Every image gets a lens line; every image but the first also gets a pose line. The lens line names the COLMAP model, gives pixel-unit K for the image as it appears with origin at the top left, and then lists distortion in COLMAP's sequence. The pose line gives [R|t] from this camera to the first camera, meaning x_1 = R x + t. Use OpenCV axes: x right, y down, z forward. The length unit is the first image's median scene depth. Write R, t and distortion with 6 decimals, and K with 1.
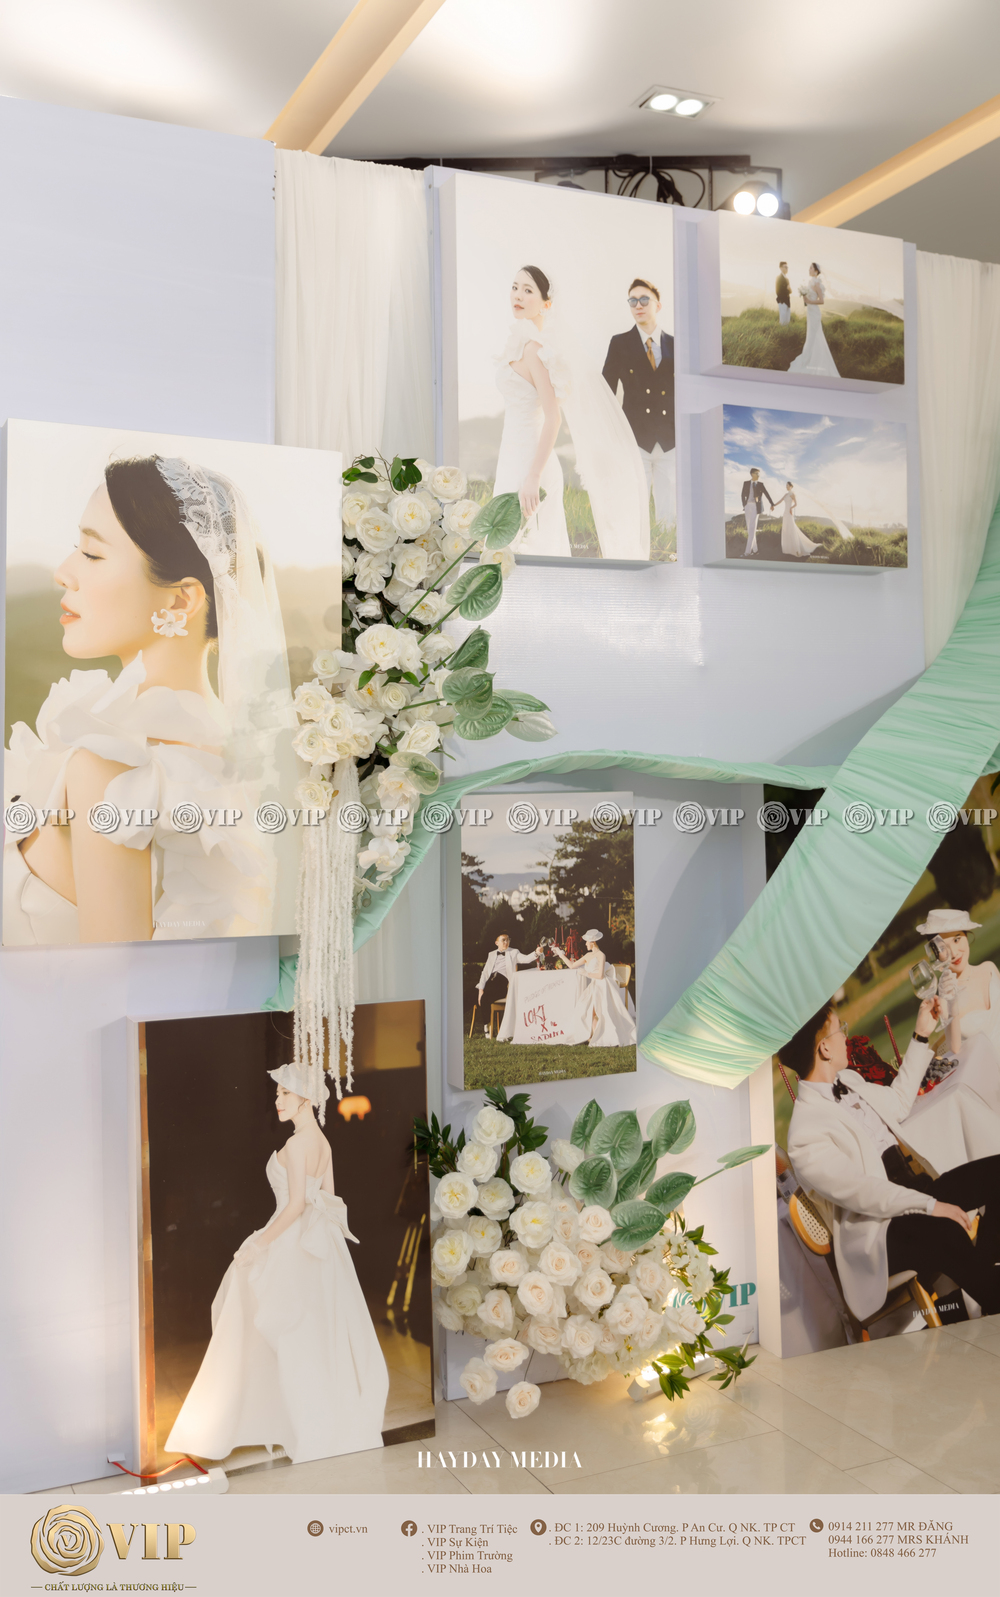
lens RADIAL K [[1486.9, 0, 499.1], [0, 1486.9, 754.4], [0, 0, 1]] dist [0.010021, -0.004088]
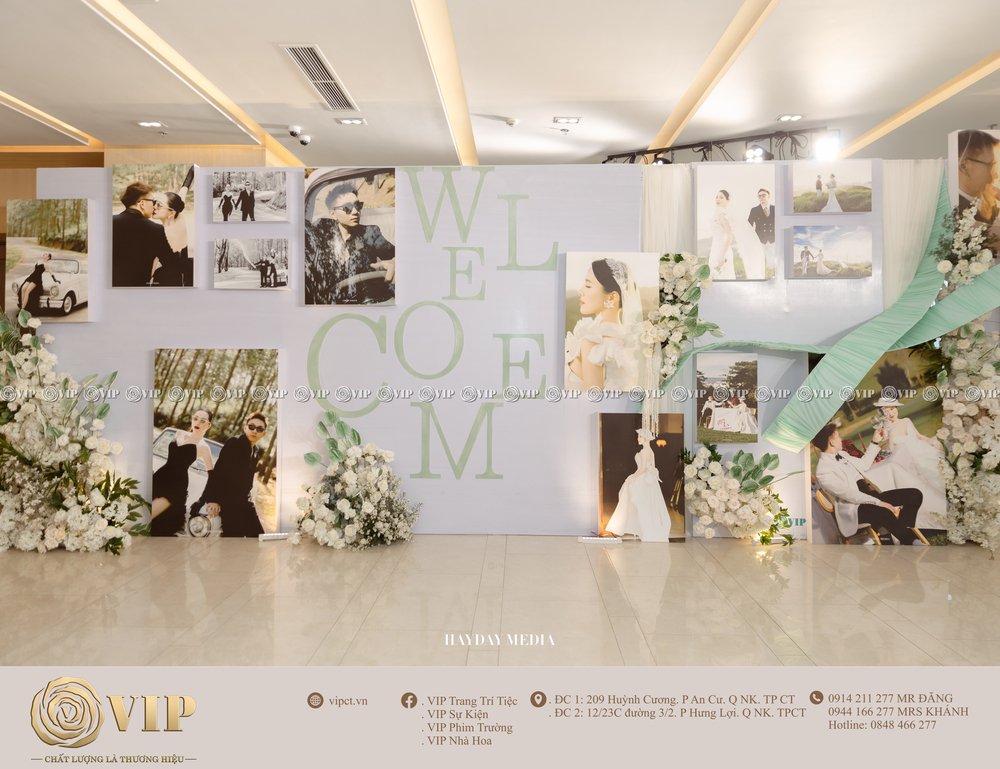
lens RADIAL K [[665.3, 0, 500.6], [0, 665.3, 333.7], [0, 0, 1]] dist [0.009495, -0.000542]
pose [[0.892211, 0.009080, -0.451527, 0.244681], [-0.007769, 0.999958, 0.004758, -0.019092], [0.451552, -0.000737, 0.892245, -0.503130]]
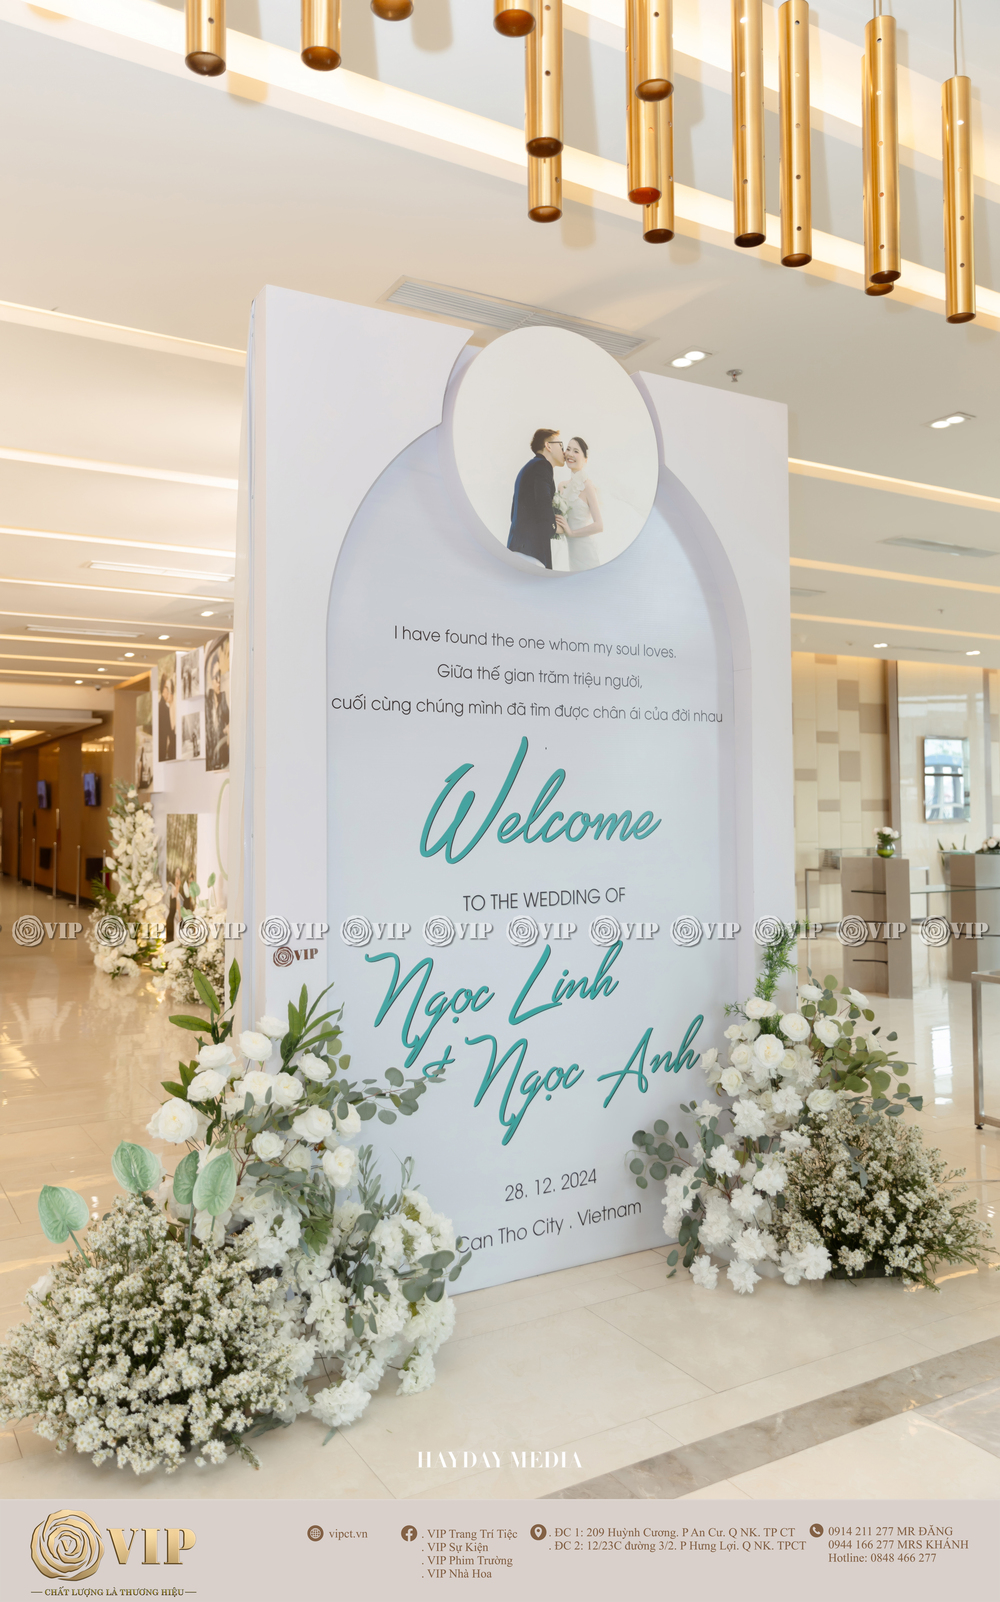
lens RADIAL K [[1174.7, 0, 500.8], [0, 1174.7, 759.3], [0, 0, 1]] dist [0.004156, 0.000364]
pose [[0.085472, -0.027845, -0.995951, 1.980362], [0.026415, 0.999321, -0.025672, -0.013493], [0.995990, -0.024114, 0.086150, 1.054367]]
